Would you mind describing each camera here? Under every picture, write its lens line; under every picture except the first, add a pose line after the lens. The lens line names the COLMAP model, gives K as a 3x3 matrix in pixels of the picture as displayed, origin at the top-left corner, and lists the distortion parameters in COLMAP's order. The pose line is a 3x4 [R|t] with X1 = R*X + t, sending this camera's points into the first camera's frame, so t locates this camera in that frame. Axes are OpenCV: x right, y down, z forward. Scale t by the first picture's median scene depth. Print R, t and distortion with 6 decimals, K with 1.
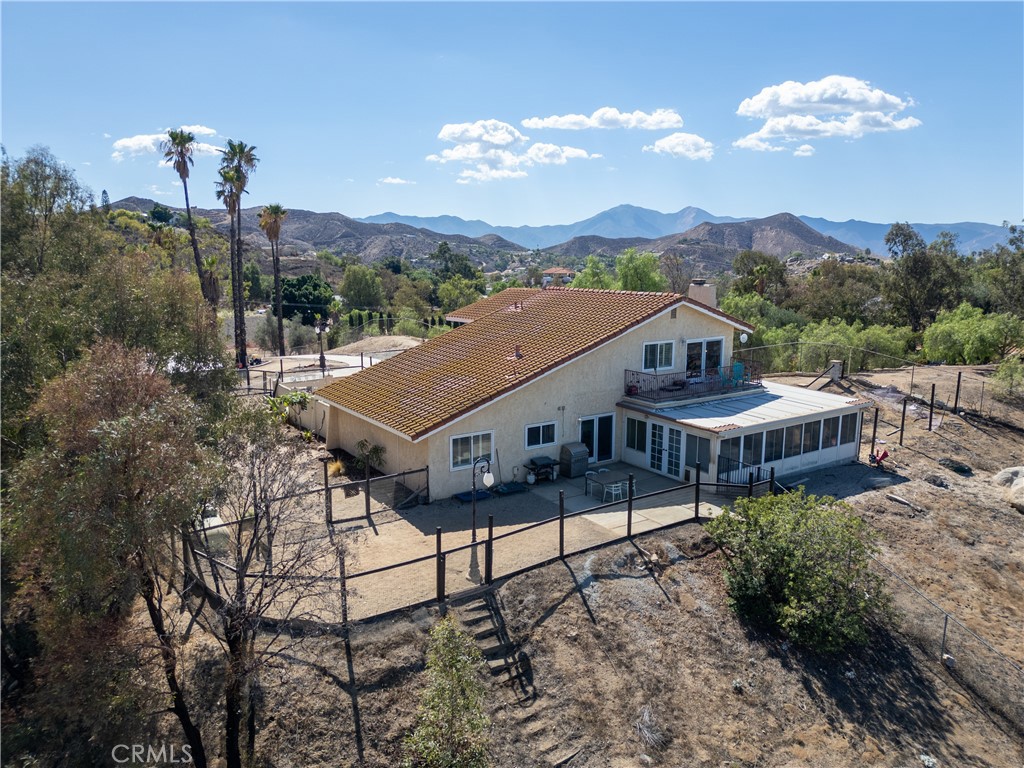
lens RADIAL K [[724.4, 0, 511.0], [0, 724.4, 371.9], [0, 0, 1]] dist [0.073626, -0.067549]
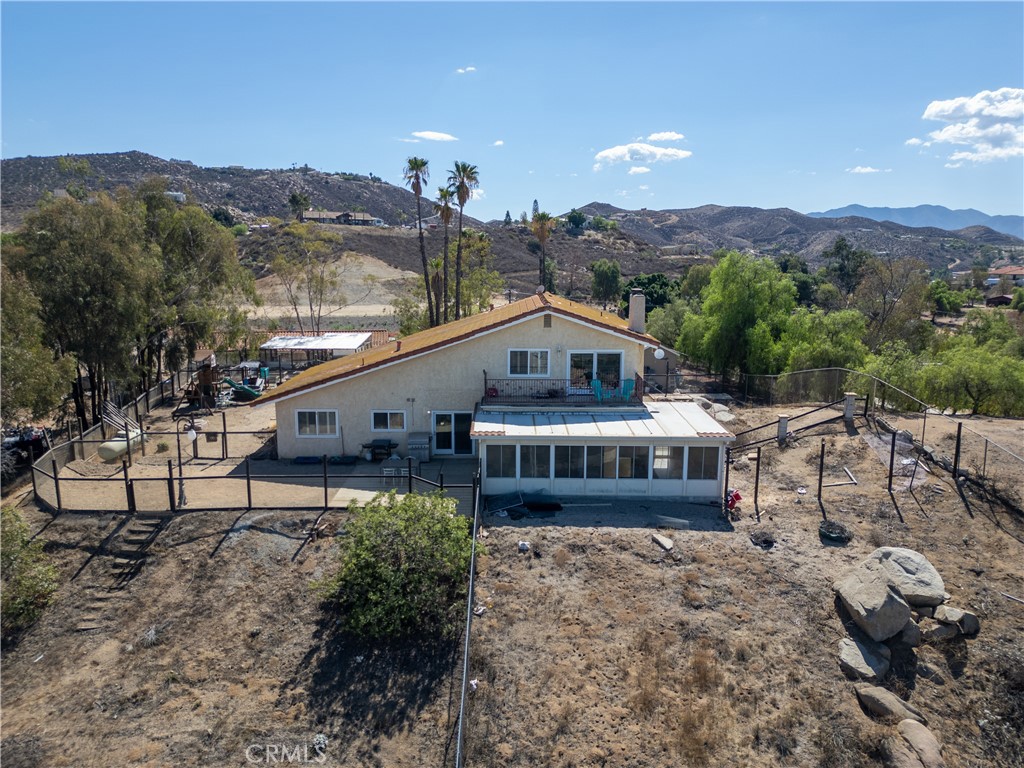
lens RADIAL K [[713.1, 0, 510.0], [0, 713.1, 382.2], [0, 0, 1]] dist [0.068356, -0.067775]
pose [[0.825263, 0.101838, -0.555491, 0.812220], [-0.090599, 0.994741, 0.047768, -0.043986], [0.557434, 0.010906, 0.830150, 0.164576]]
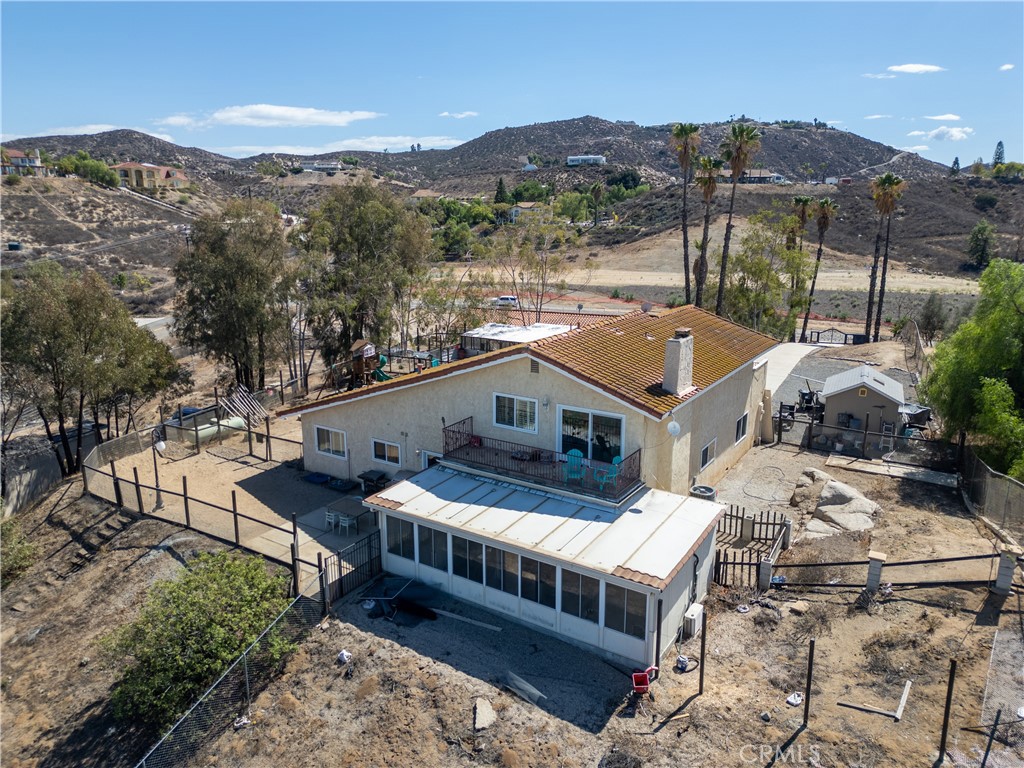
lens RADIAL K [[715.1, 0, 512.0], [0, 715.1, 384.0], [0, 0, 1]] dist [0.046799, -0.028749]
pose [[0.384187, 0.219436, -0.896799, 1.002775], [-0.141820, 0.973843, 0.177532, -0.214783], [0.912298, 0.058979, 0.405258, 0.731244]]
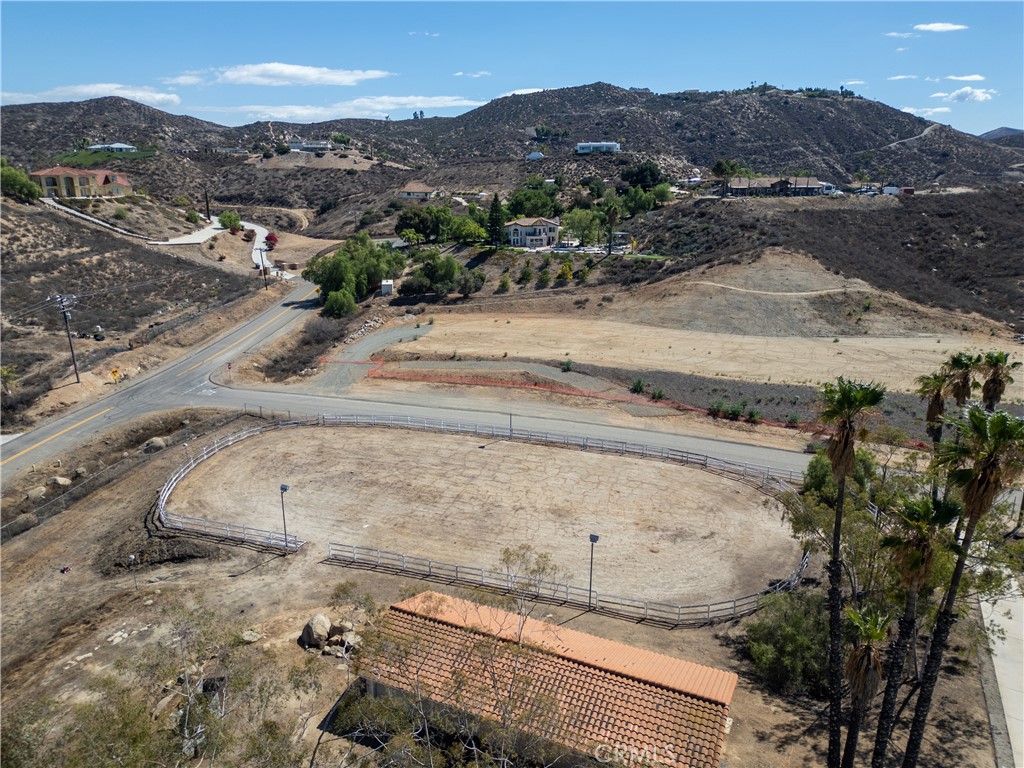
lens RADIAL K [[713.1, 0, 510.0], [0, 713.1, 382.2], [0, 0, 1]] dist [0.068356, -0.067775]
pose [[0.370997, 0.264460, -0.890181, -0.260127], [-0.147174, 0.963221, 0.224822, -0.814467], [0.916897, 0.047603, 0.396274, 1.275704]]
